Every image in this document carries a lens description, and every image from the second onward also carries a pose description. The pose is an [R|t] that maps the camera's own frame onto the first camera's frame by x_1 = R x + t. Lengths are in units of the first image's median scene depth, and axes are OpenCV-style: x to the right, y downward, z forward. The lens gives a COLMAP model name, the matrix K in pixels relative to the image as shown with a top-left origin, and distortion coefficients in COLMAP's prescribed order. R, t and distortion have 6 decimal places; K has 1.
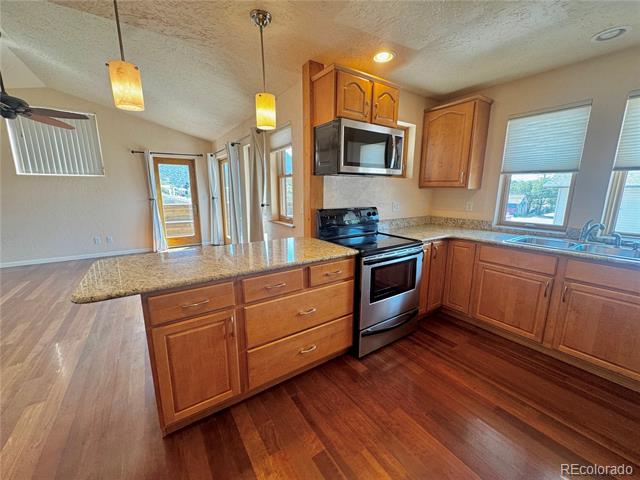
lens RADIAL K [[255.5, 0, 319.9], [0, 255.5, 239.8], [0, 0, 1]] dist [-0.003441, 0.000498]
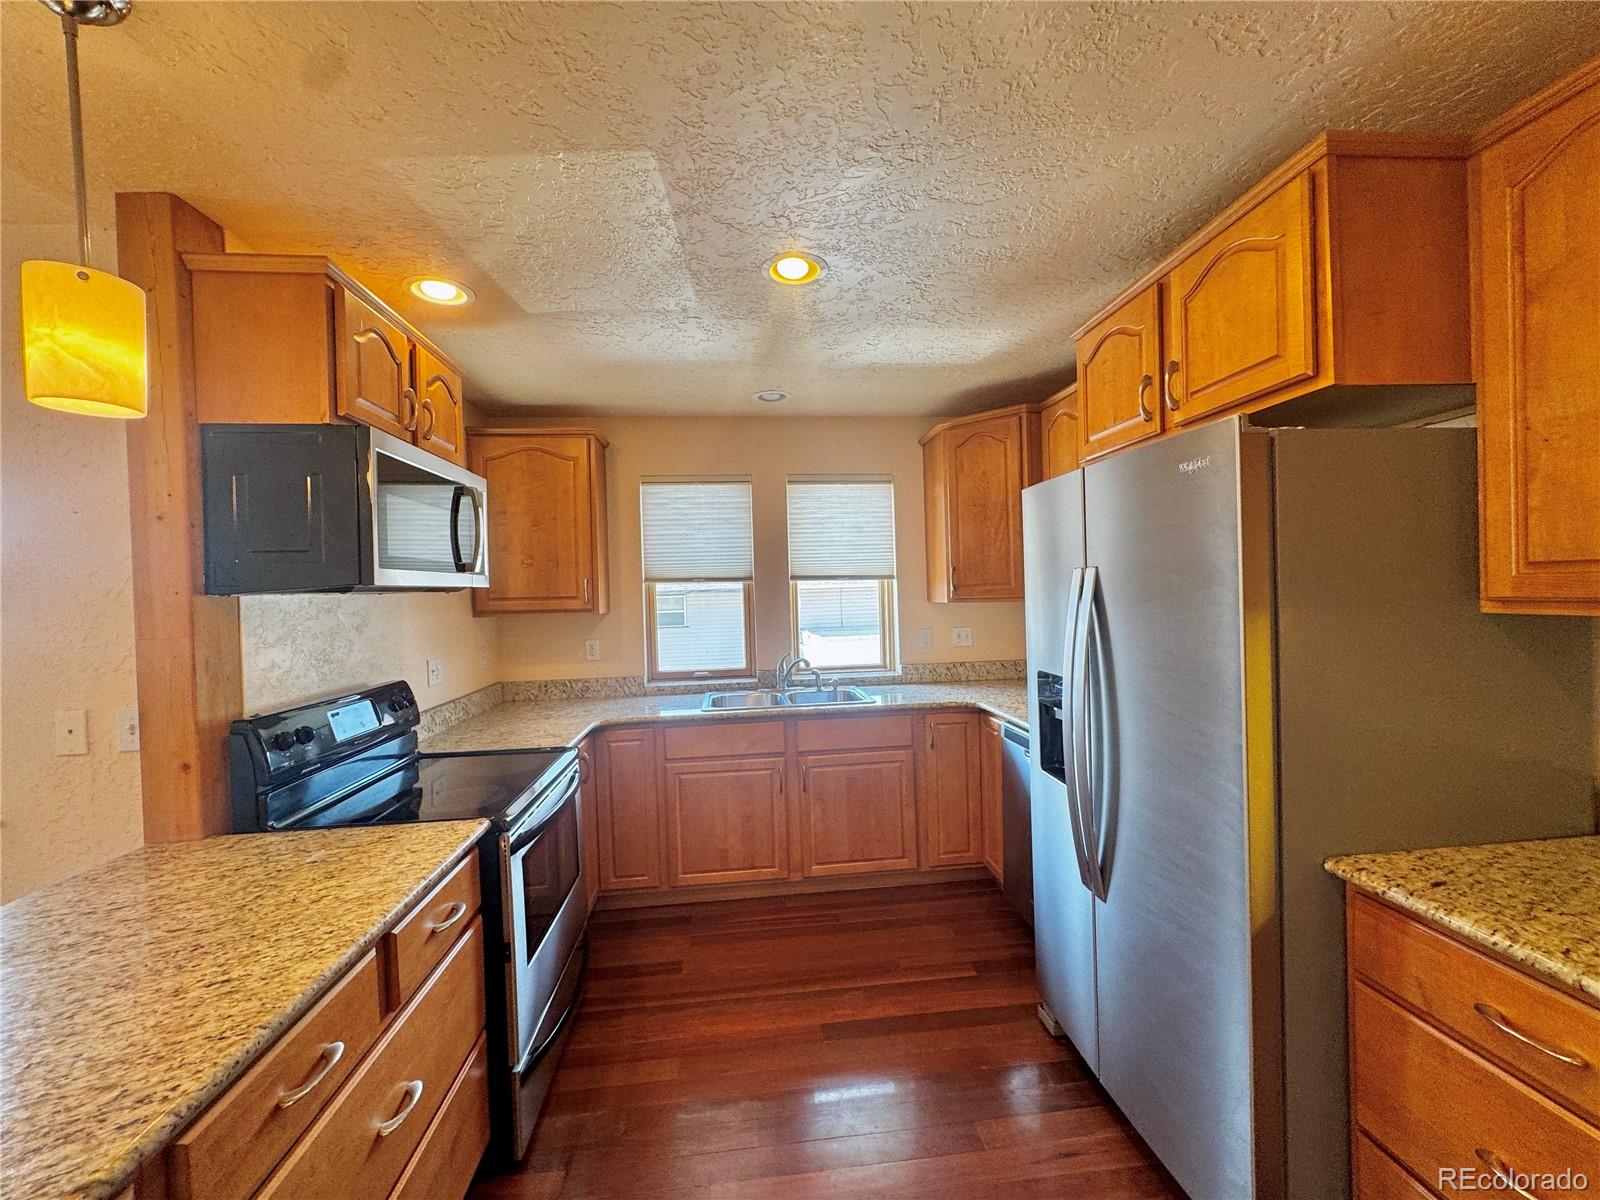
lens RADIAL K [[638.8, 0, 795.8], [0, 638.8, 599.3], [0, 0, 1]] dist [-0.003441, 0.000498]
pose [[0.473536, -0.028236, 0.880322, -0.301096], [0.199522, 0.976942, -0.075990, -0.074092], [-0.857878, 0.211628, 0.468251, 0.162855]]
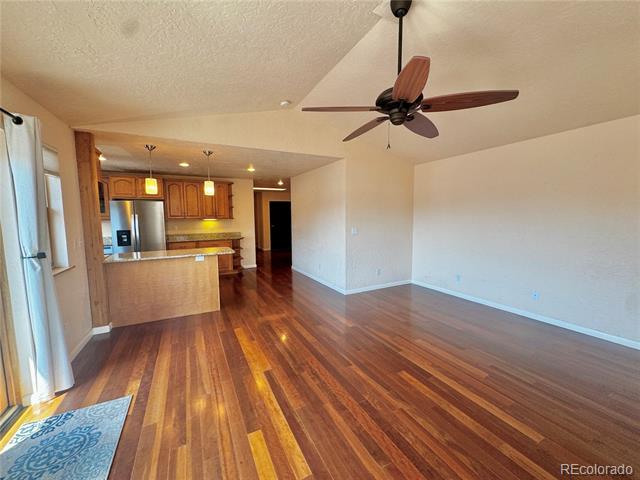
lens RADIAL K [[255.5, 0, 321.0], [0, 255.5, 240.1], [0, 0, 1]] dist [-0.003441, 0.000498]
pose [[-0.993828, -0.004015, 0.110860, -1.277036], [0.027649, 0.958841, 0.282594, -0.440474], [-0.107432, 0.283915, -0.952812, 2.075895]]
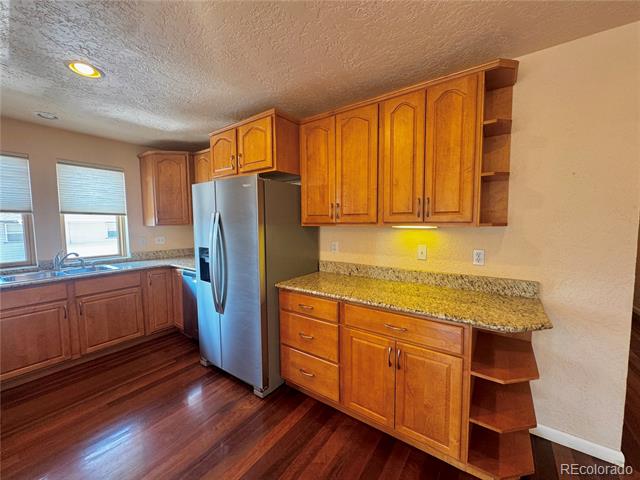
lens RADIAL K [[255.5, 0, 320.6], [0, 255.5, 240.0], [0, 0, 1]] dist [-0.003441, 0.000498]
pose [[-0.358307, -0.066576, 0.931227, -0.497069], [0.184763, 0.972669, 0.140630, -0.062235], [-0.915139, 0.222445, -0.336214, 0.196678]]
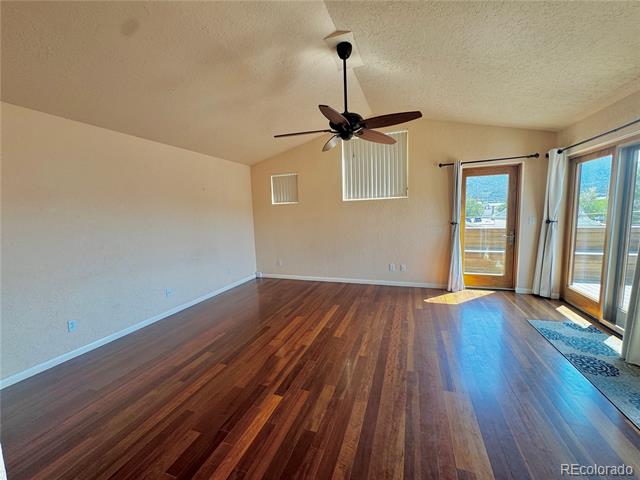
lens RADIAL K [[255.5, 0, 317.7], [0, 255.5, 240.4], [0, 0, 1]] dist [-0.003441, 0.000498]
pose [[0.586206, 0.066905, -0.807395, -0.602058], [-0.119658, 0.992804, -0.004608, -0.118680], [0.801277, 0.099313, 0.589994, 0.478353]]
